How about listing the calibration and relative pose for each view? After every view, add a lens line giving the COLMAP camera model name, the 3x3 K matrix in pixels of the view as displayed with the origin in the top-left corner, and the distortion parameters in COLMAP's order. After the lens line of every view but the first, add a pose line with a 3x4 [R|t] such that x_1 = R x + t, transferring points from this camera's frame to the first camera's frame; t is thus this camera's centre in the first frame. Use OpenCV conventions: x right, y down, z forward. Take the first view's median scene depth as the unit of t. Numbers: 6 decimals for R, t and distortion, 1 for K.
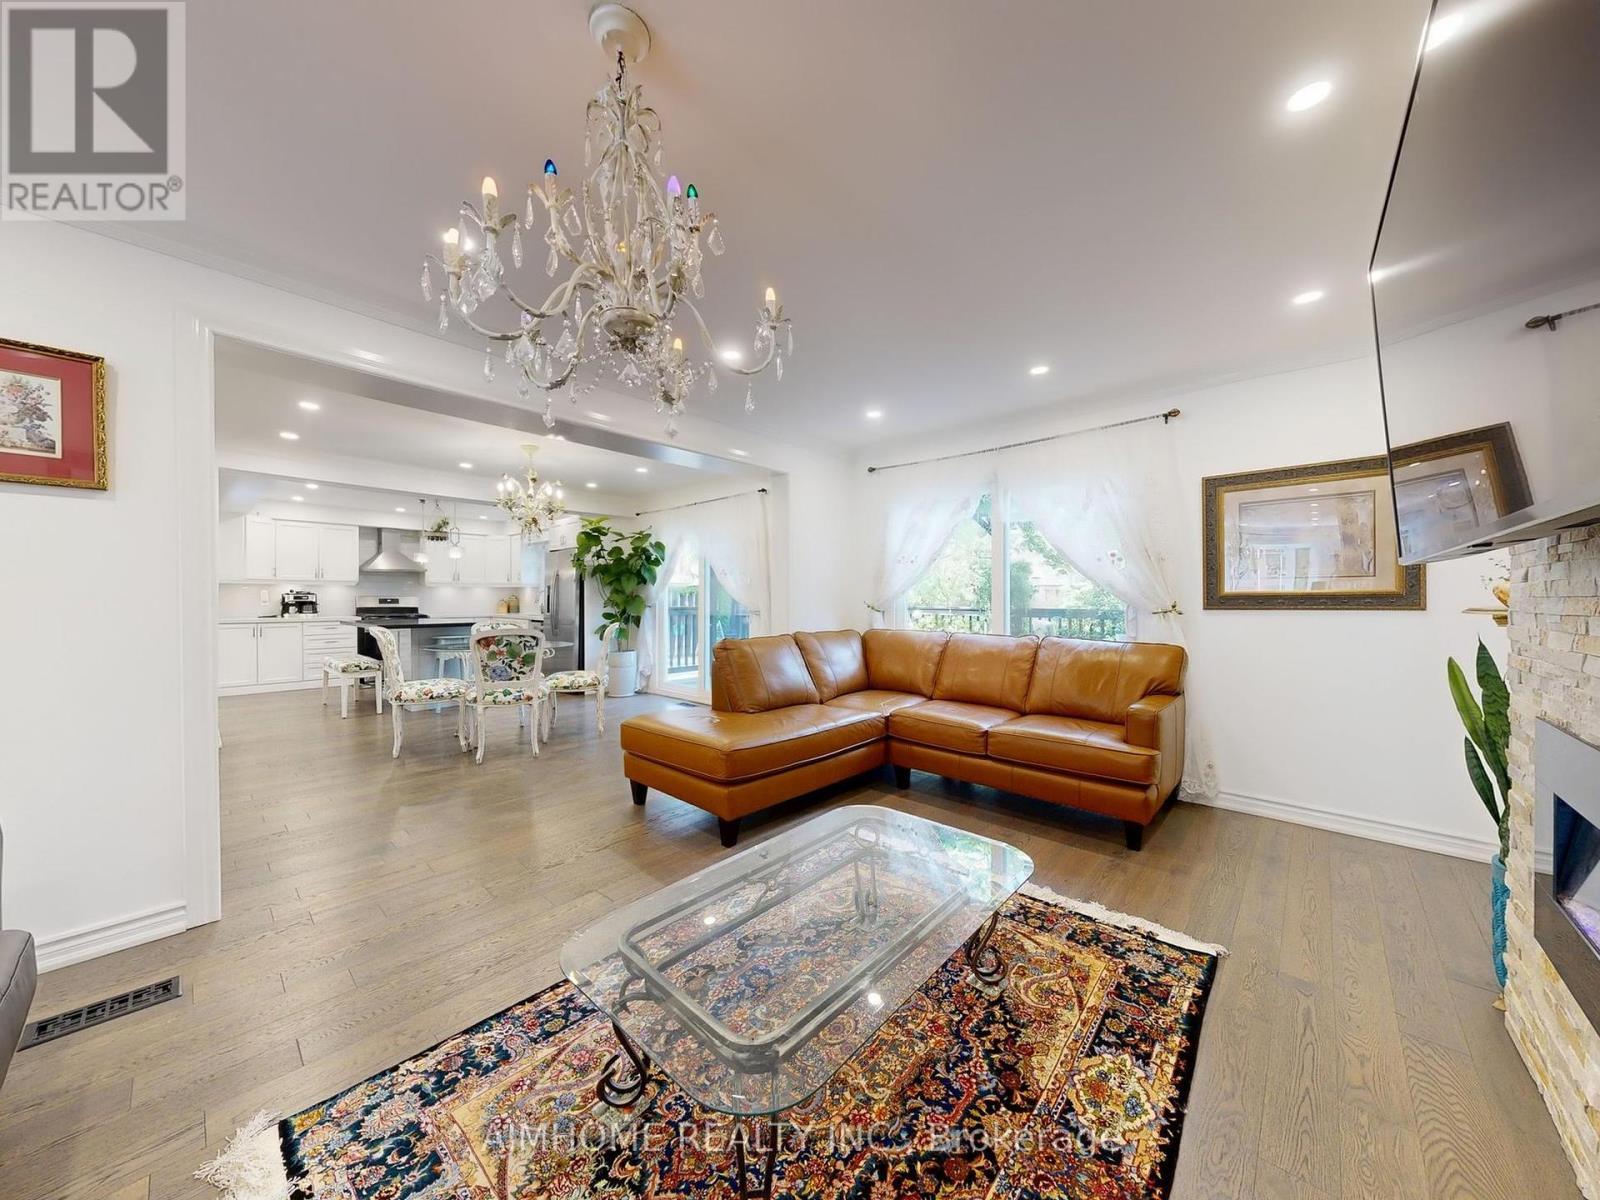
lens RADIAL K [[562.7, 0, 806.2], [0, 562.7, 604.4], [0, 0, 1]] dist [-0.000834, -0.000047]
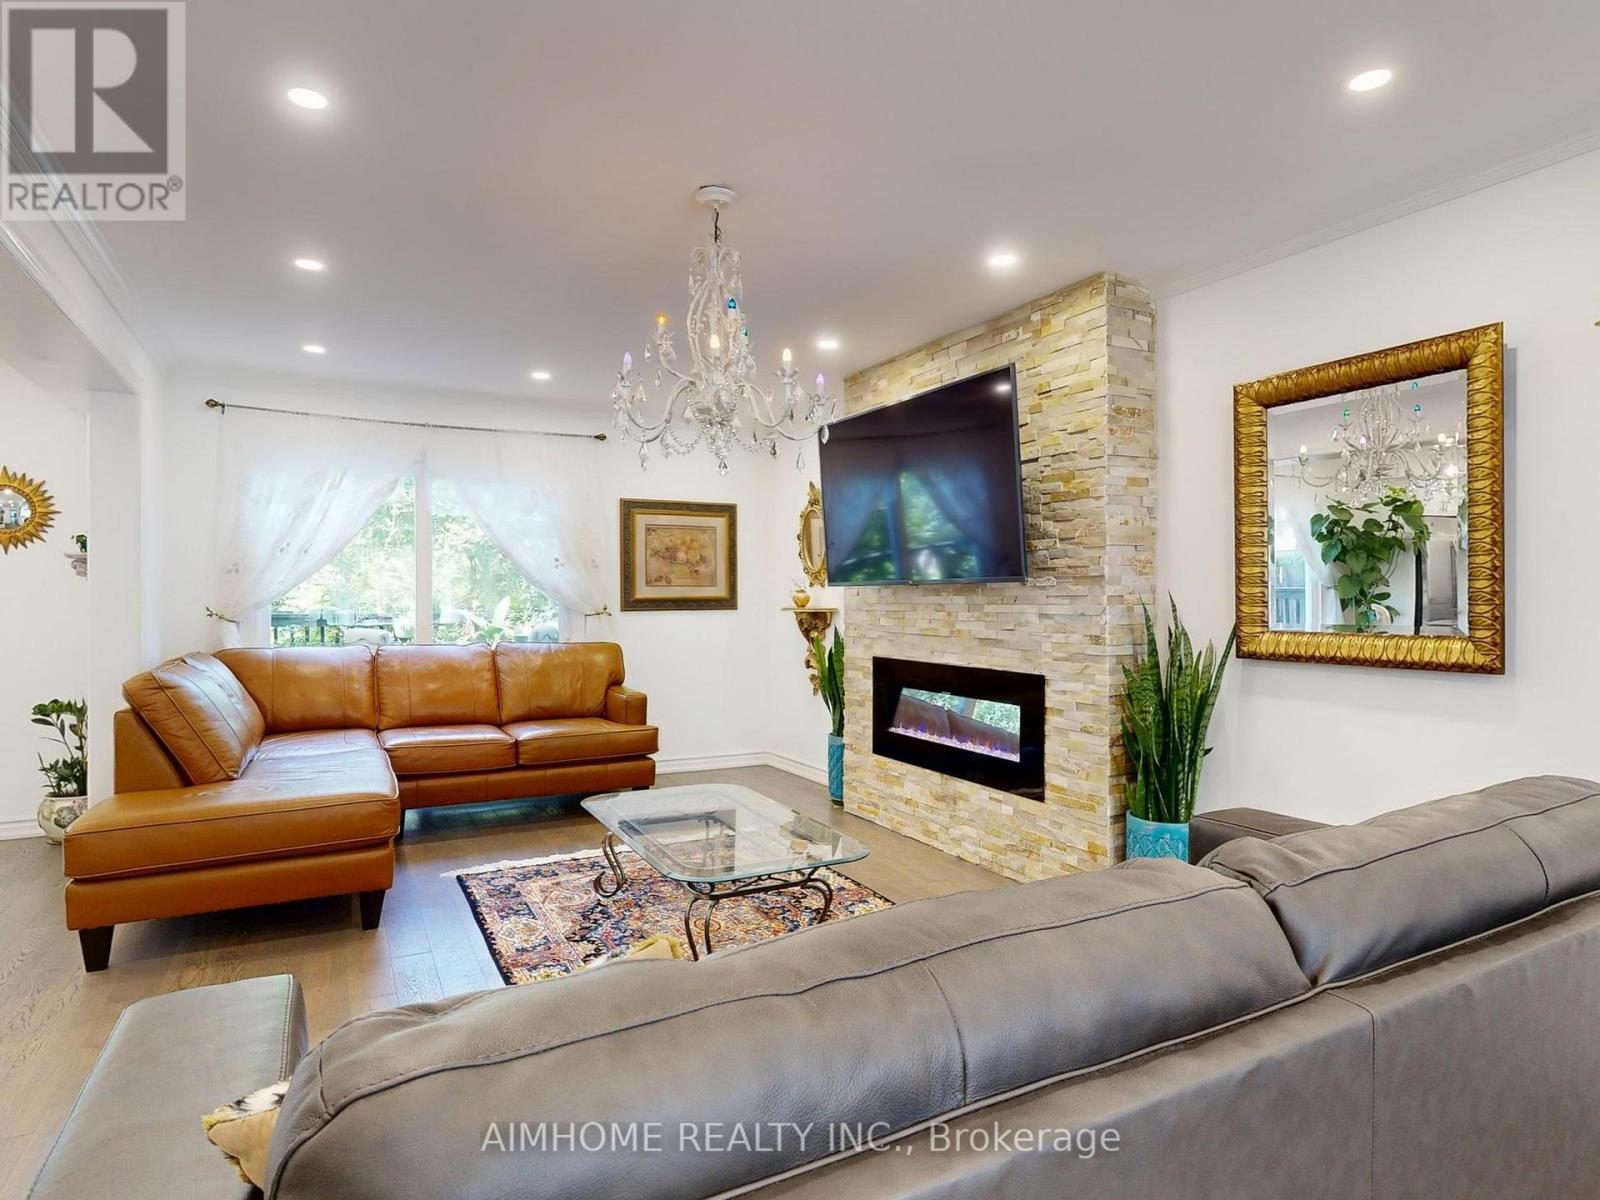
lens RADIAL K [[881.2, 0, 799.4], [0, 881.2, 600.5], [0, 0, 1]] dist [0.003893, 0.000197]
pose [[0.340168, -0.001732, 0.940363, -0.817505], [0.006130, 0.999981, -0.000376, -0.009871], [-0.940345, 0.005892, 0.340172, 0.027678]]
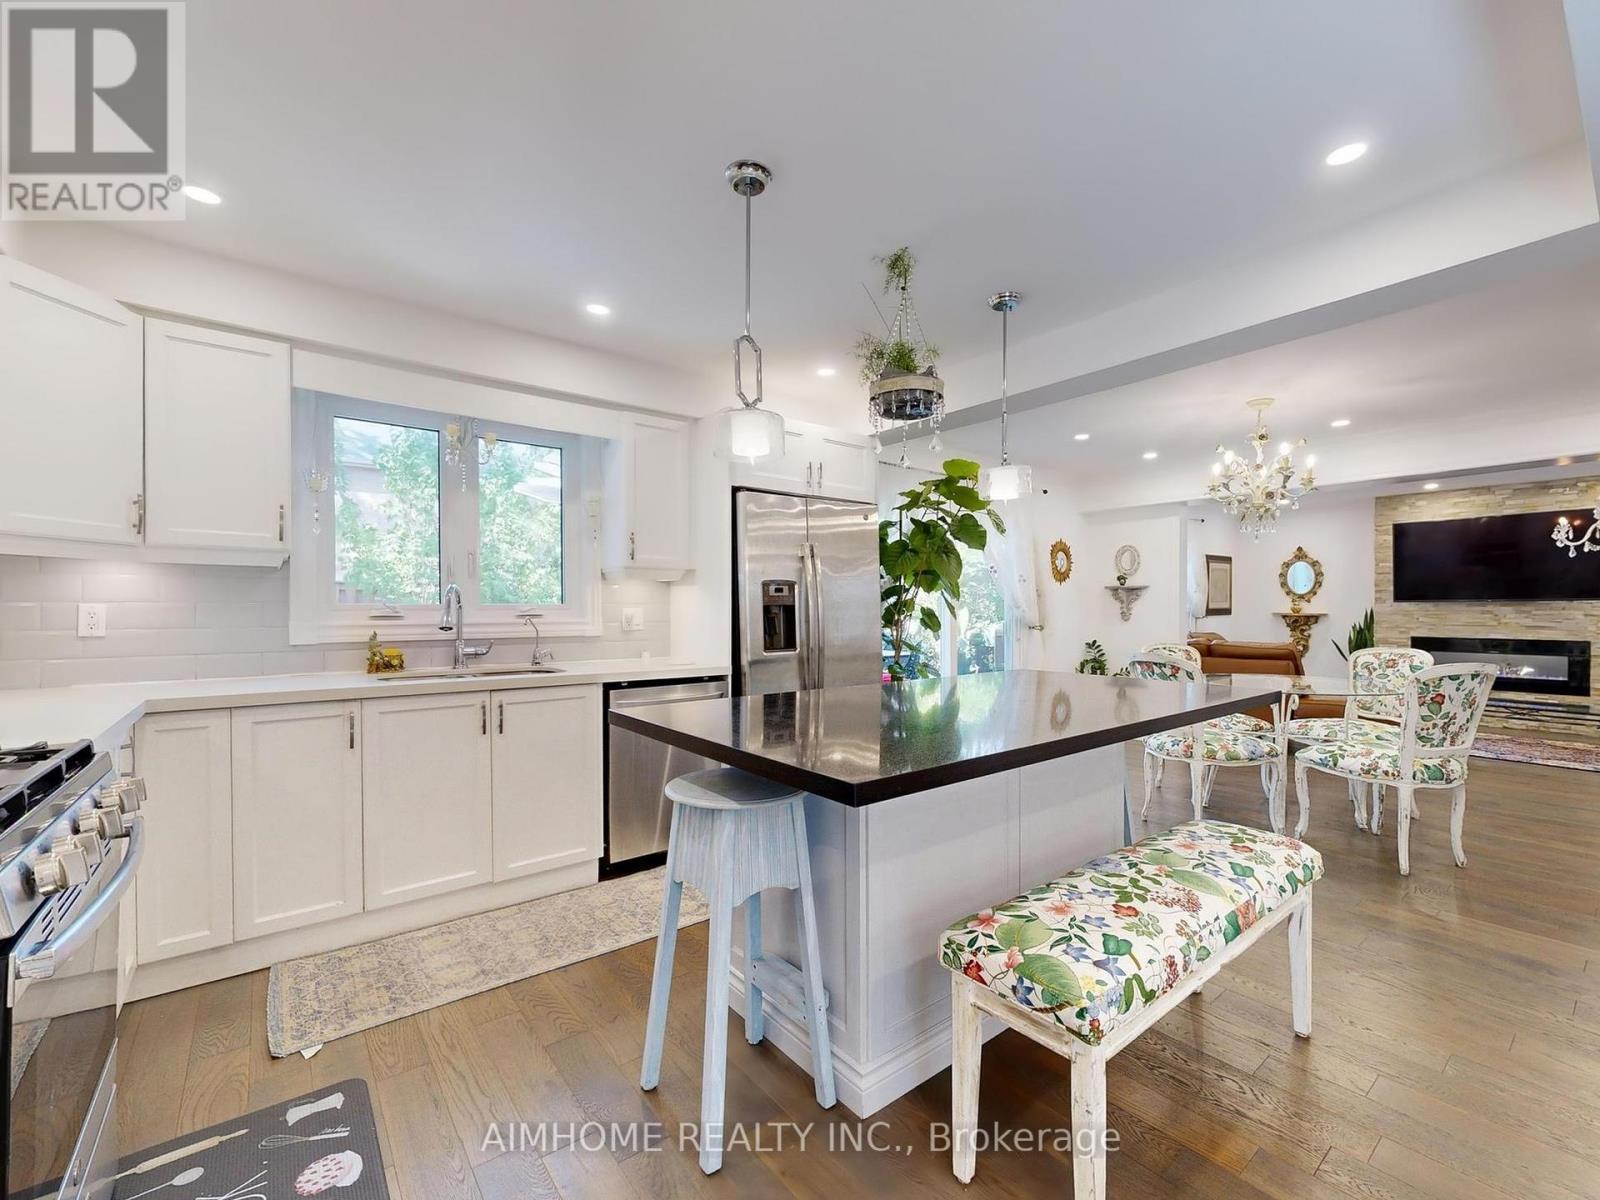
lens RADIAL K [[675.5, 0, 800.4], [0, 675.5, 612.9], [0, 0, 1]] dist [0.000144, 0.000249]
pose [[0.158838, -0.005517, 0.987289, -1.817685], [0.010644, 0.999936, 0.003876, -0.025467], [-0.987247, 0.009893, 0.158886, 1.799122]]
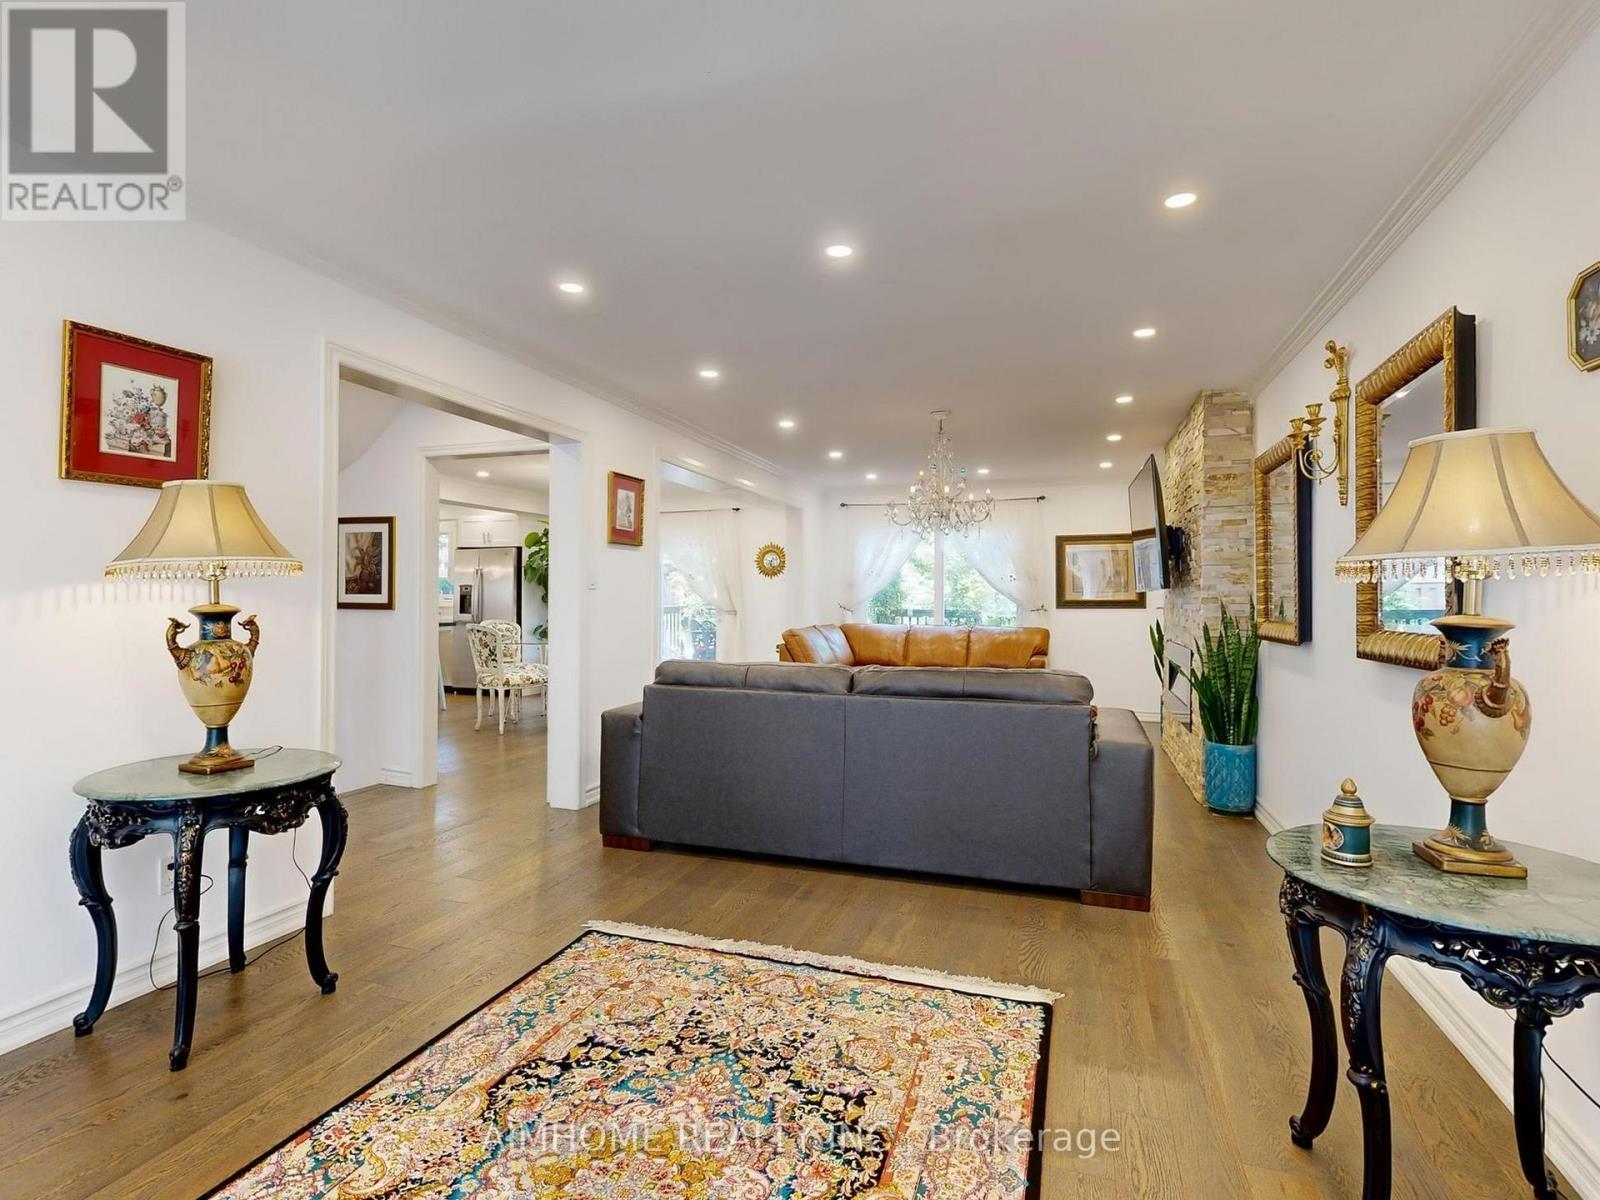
lens RADIAL K [[779.0, 0, 805.9], [0, 779.0, 599.3], [0, 0, 1]] dist [0.004697, 0.000285]
pose [[0.916469, 0.005650, 0.400065, -0.945180], [-0.002566, 0.999963, -0.008244, 0.001921], [-0.400096, 0.006529, 0.916450, -0.890323]]
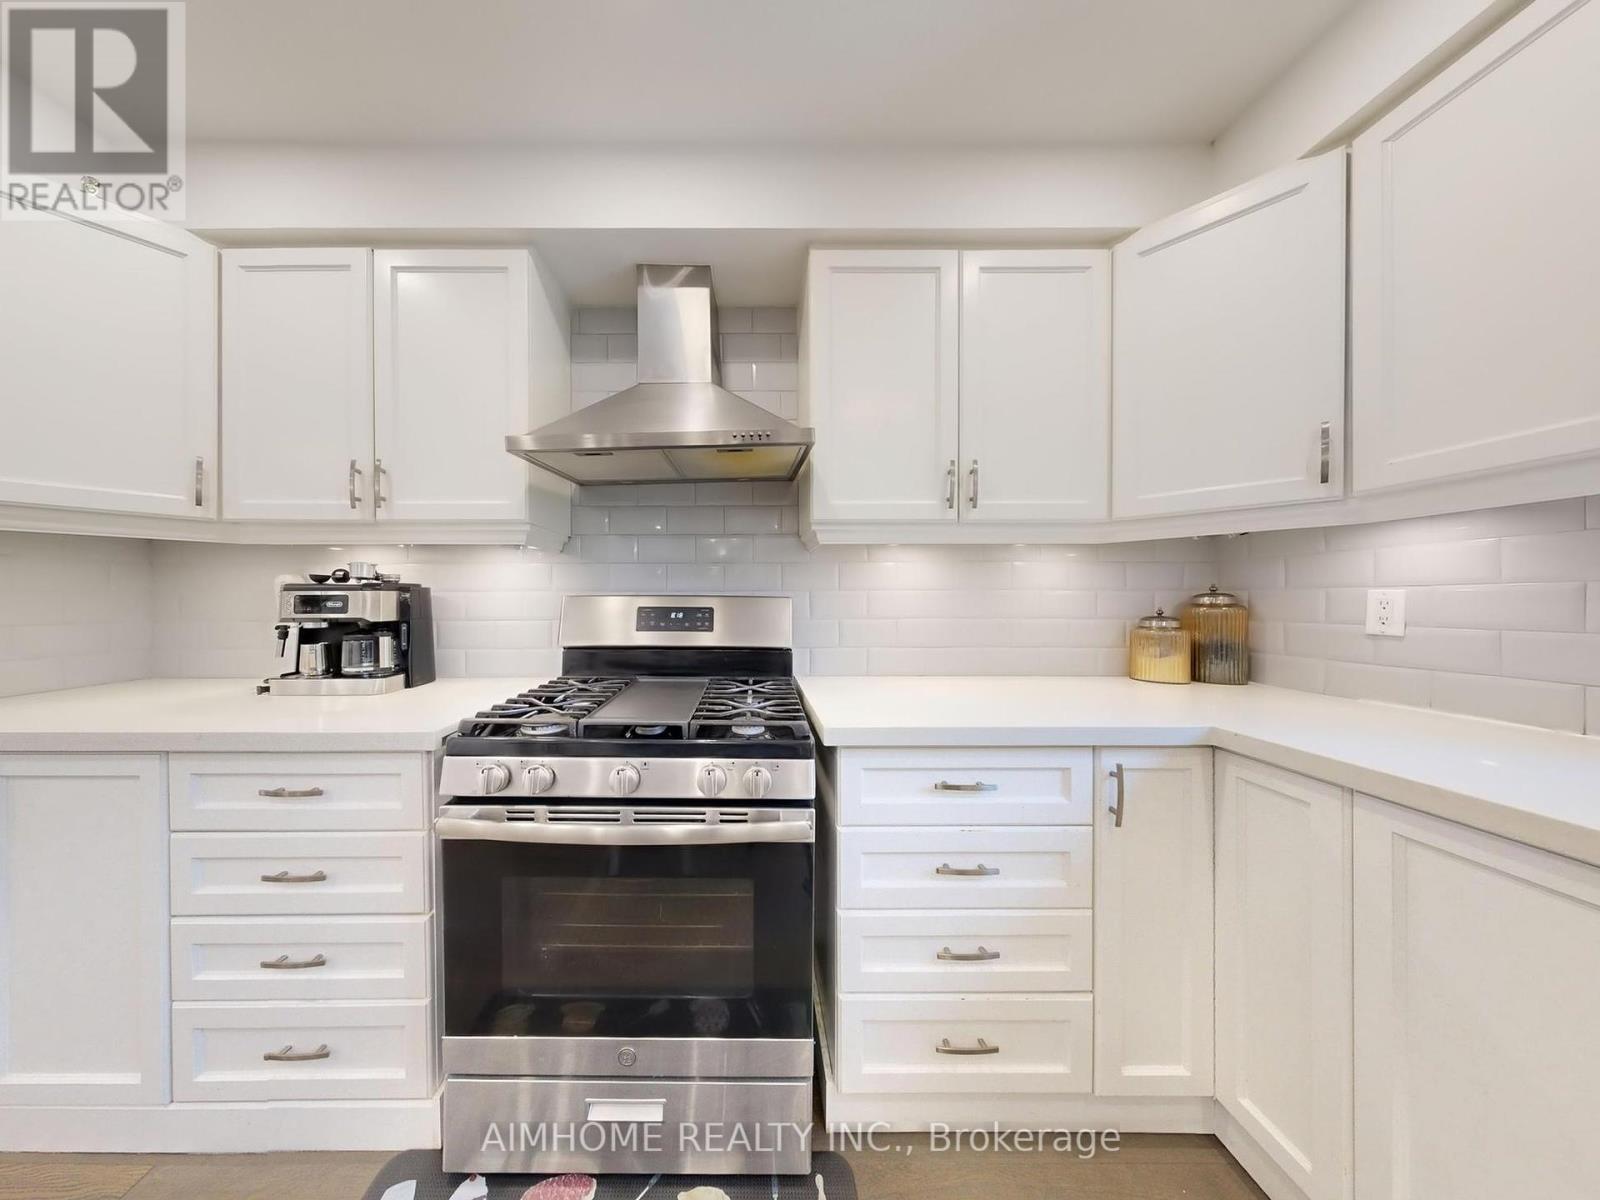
lens RADIAL K [[454.3, 0, 767.8], [0, 454.3, 600.7], [0, 0, 1]] dist [-0.001422, -0.000044]
pose [[0.677456, -0.001959, -0.735561, -1.338142], [-0.004164, 0.999970, -0.006498, -0.027315], [0.735551, 0.007465, 0.677428, 2.058440]]
